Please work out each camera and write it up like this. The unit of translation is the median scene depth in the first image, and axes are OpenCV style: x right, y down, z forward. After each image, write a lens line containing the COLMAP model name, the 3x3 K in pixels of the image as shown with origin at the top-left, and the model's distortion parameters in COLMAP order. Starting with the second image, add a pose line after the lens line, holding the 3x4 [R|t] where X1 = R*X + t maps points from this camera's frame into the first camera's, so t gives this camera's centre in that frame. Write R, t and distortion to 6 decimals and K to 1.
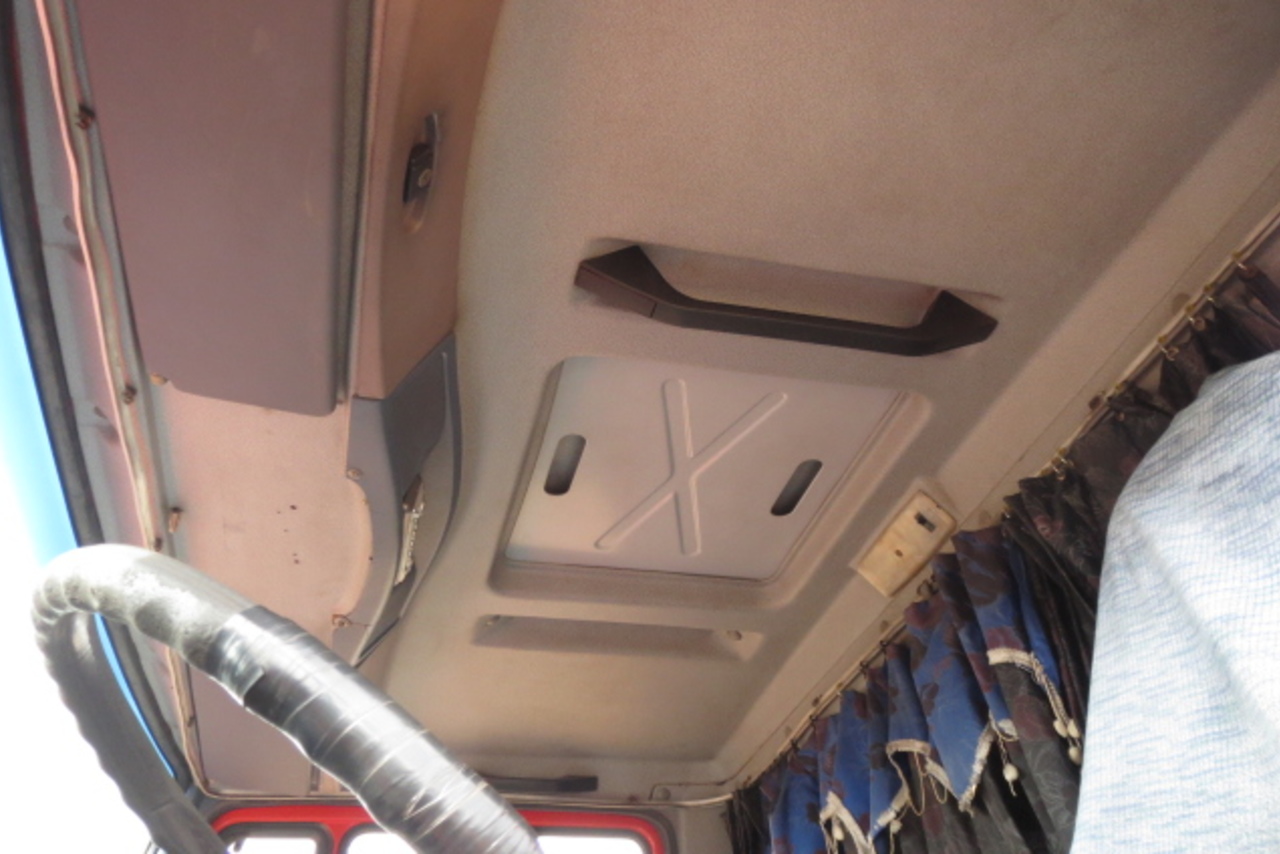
lens RADIAL K [[1068.6, 0, 631.7], [0, 1068.6, 438.1], [0, 0, 1]] dist [-0.015247, 0.011262]
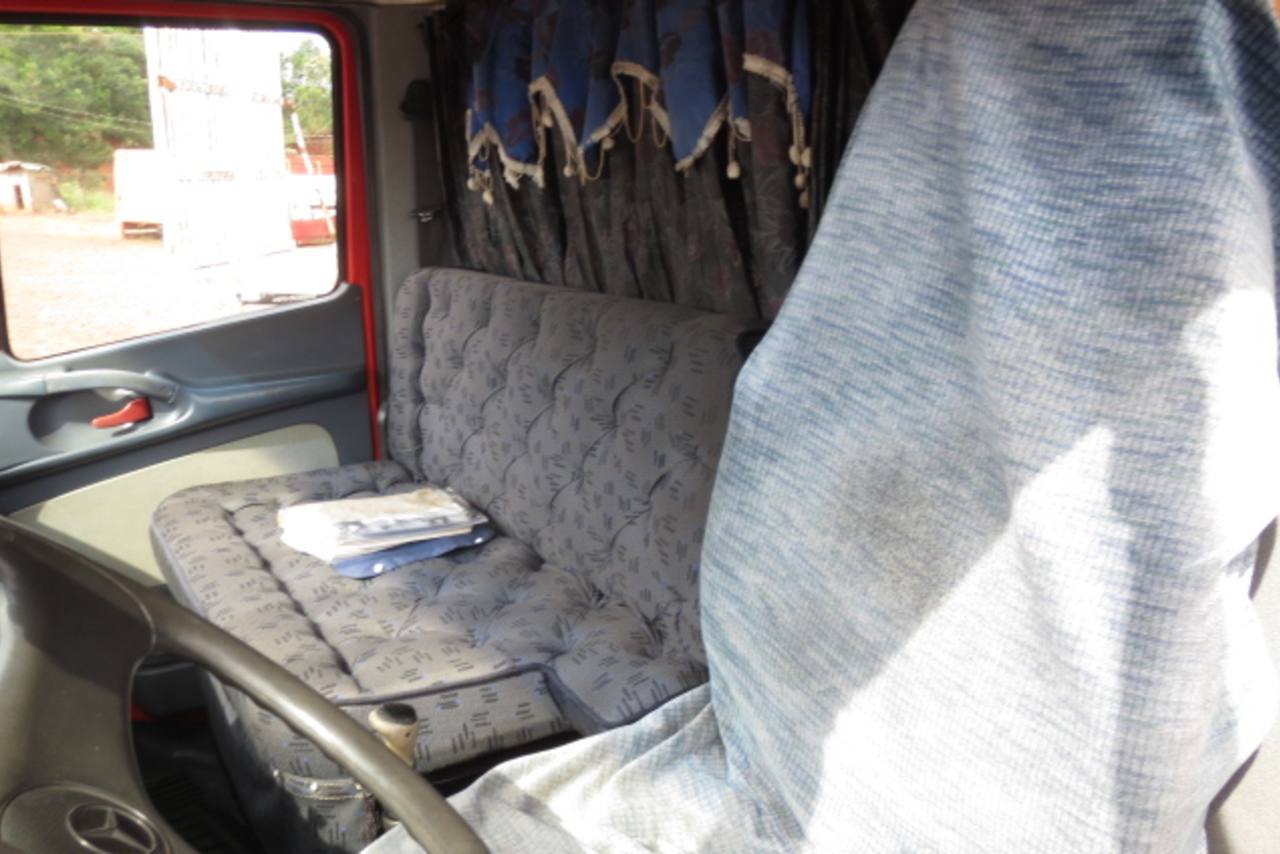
lens RADIAL K [[1068.6, 0, 631.7], [0, 1068.6, 438.1], [0, 0, 1]] dist [-0.015247, 0.011262]
pose [[0.957087, -0.050509, 0.285367, -0.038446], [-0.190673, 0.631794, 0.751319, -0.276675], [-0.218241, -0.773489, 0.595051, 0.239467]]
